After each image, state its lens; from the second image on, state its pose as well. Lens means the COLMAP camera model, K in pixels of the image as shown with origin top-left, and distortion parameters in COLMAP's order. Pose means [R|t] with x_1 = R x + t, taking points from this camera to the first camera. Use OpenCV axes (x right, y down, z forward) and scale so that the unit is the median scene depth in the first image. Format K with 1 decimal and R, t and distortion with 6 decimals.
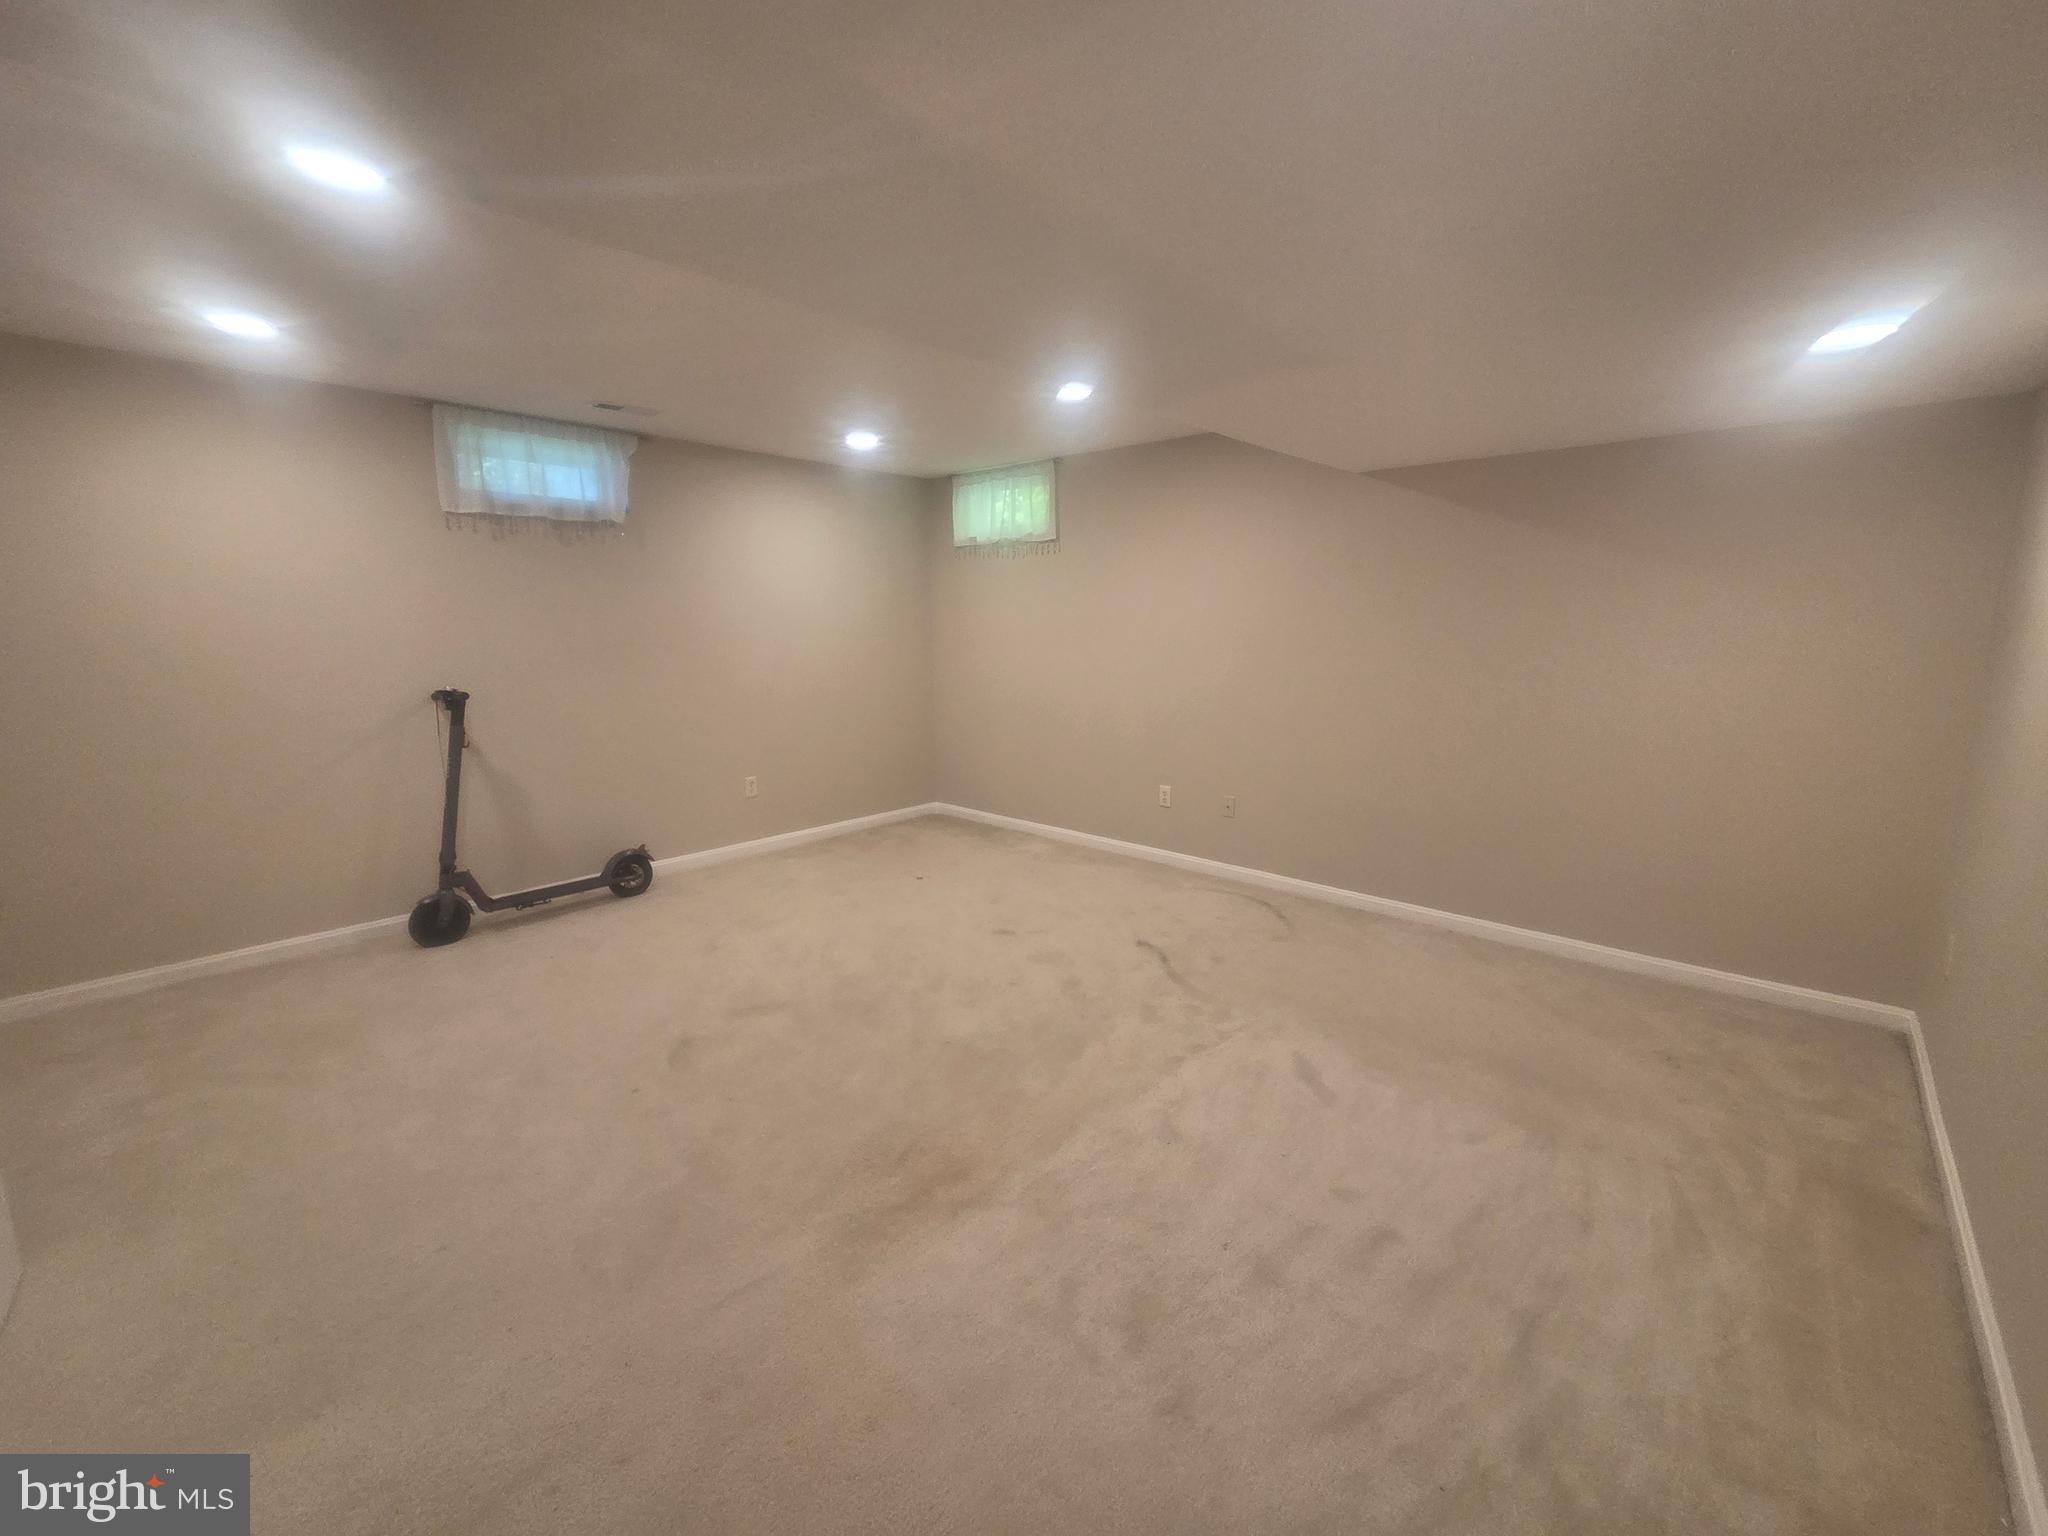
lens RADIAL K [[839.2, 0, 1011.5], [0, 839.2, 769.8], [0, 0, 1]] dist [0.008121, -0.002727]
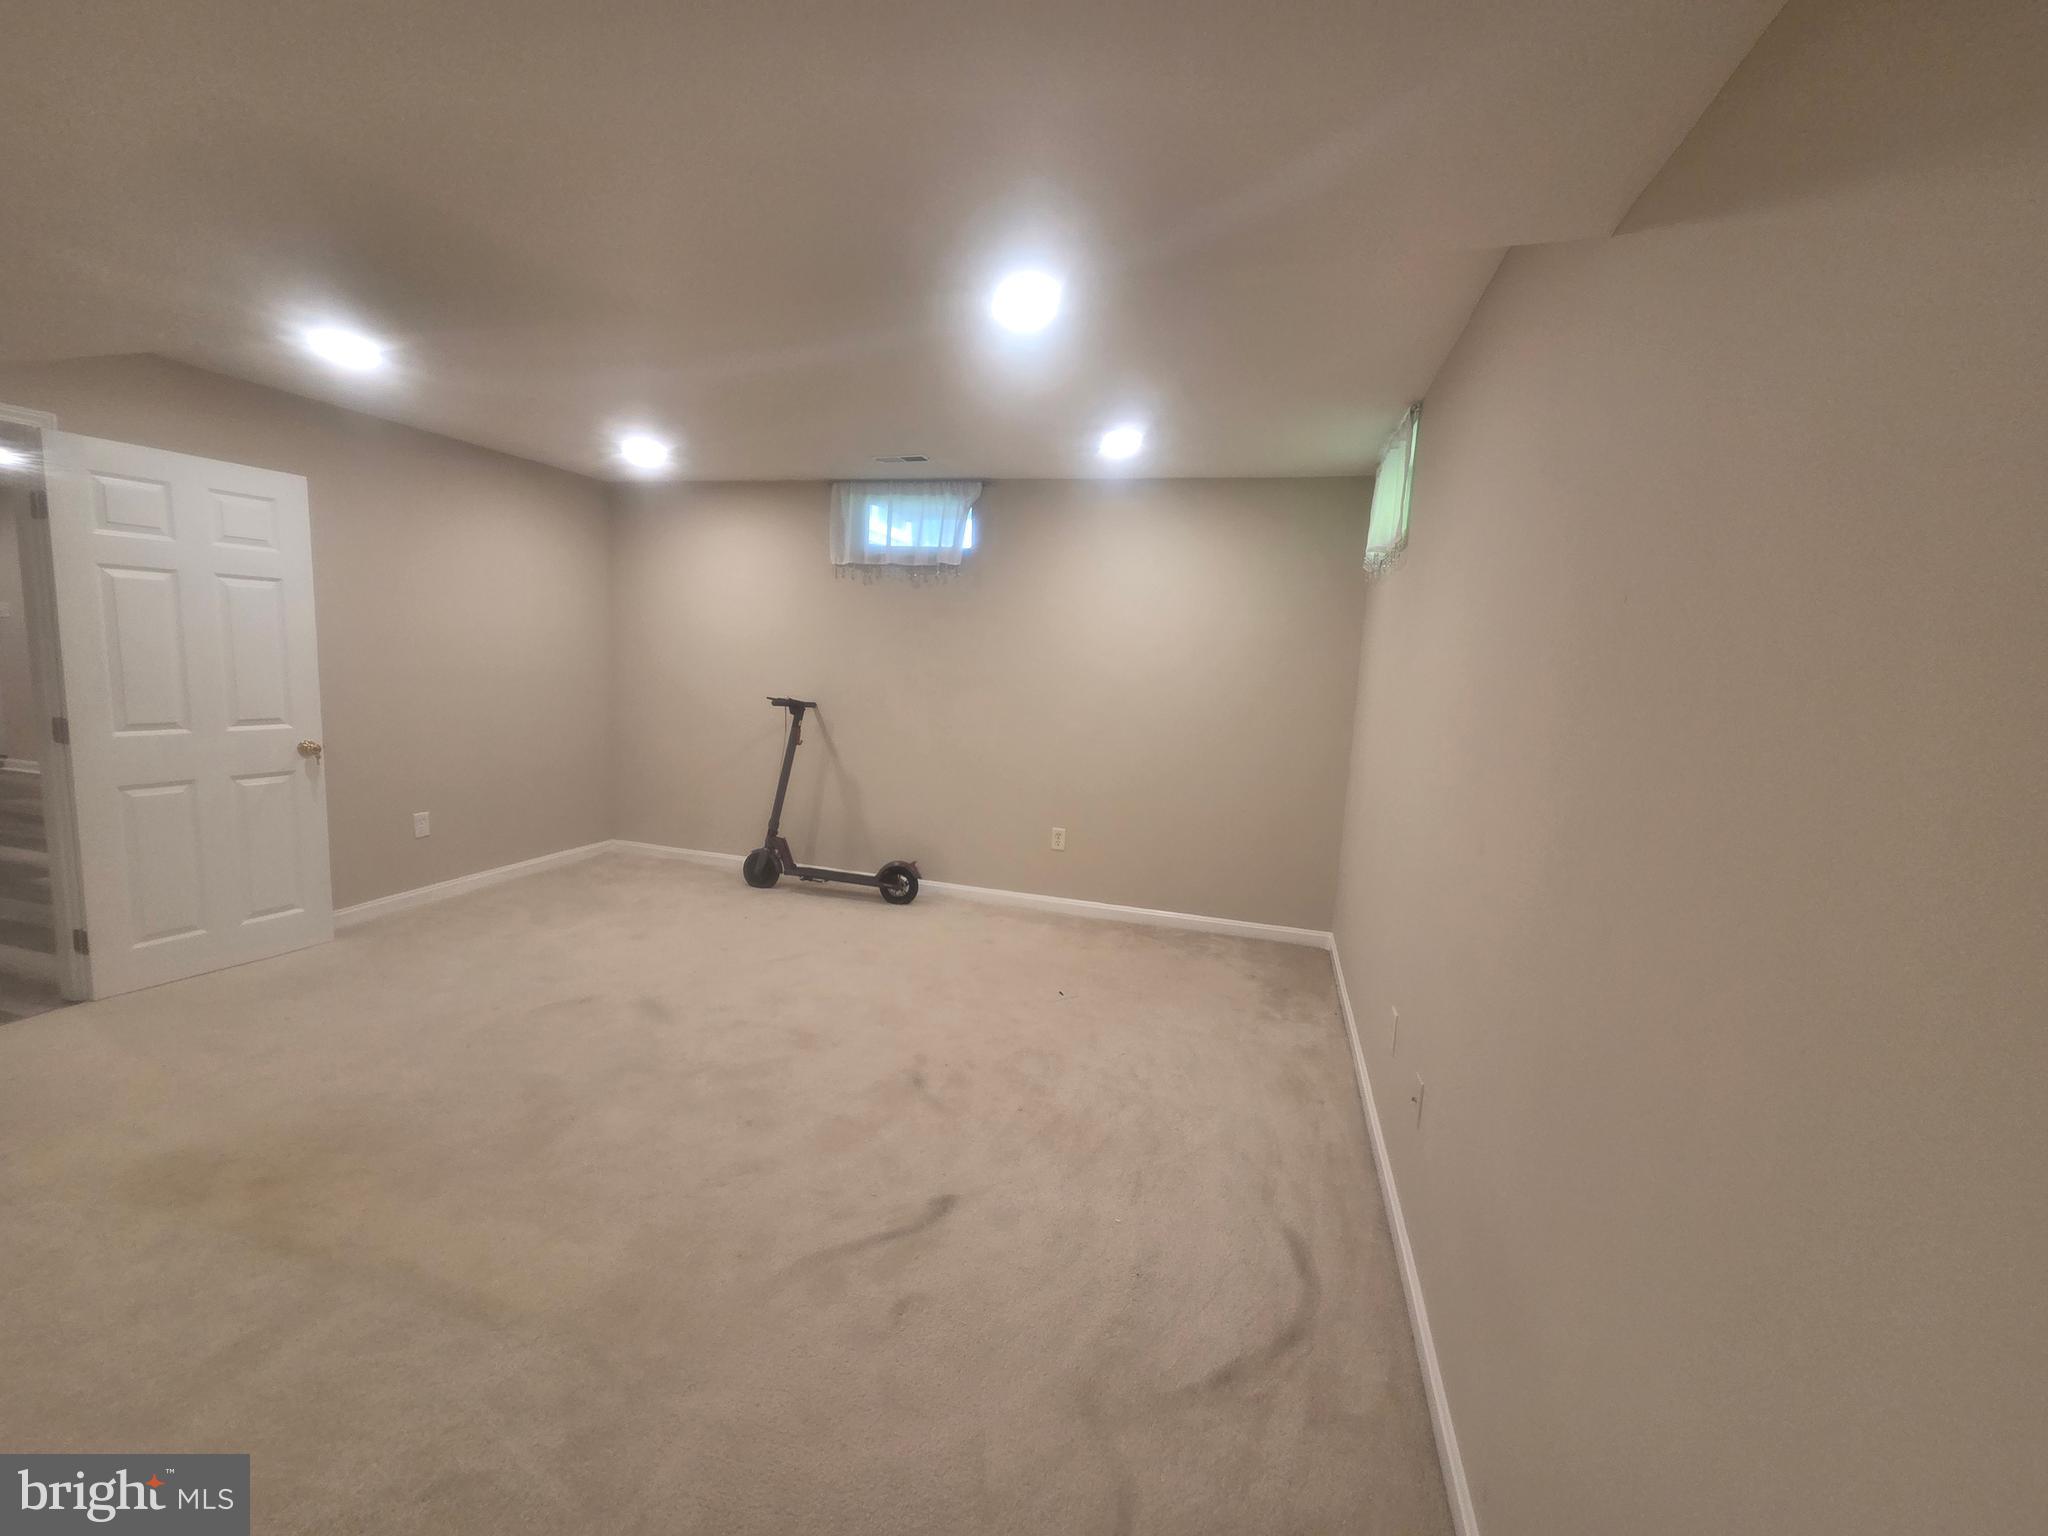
lens RADIAL K [[839.2, 0, 1020.2], [0, 839.2, 763.0], [0, 0, 1]] dist [0.008121, -0.002727]
pose [[0.446500, 0.138587, -0.883986, 0.607330], [-0.208826, 0.976791, 0.047659, -0.123467], [0.870075, 0.163319, 0.465077, 0.666433]]
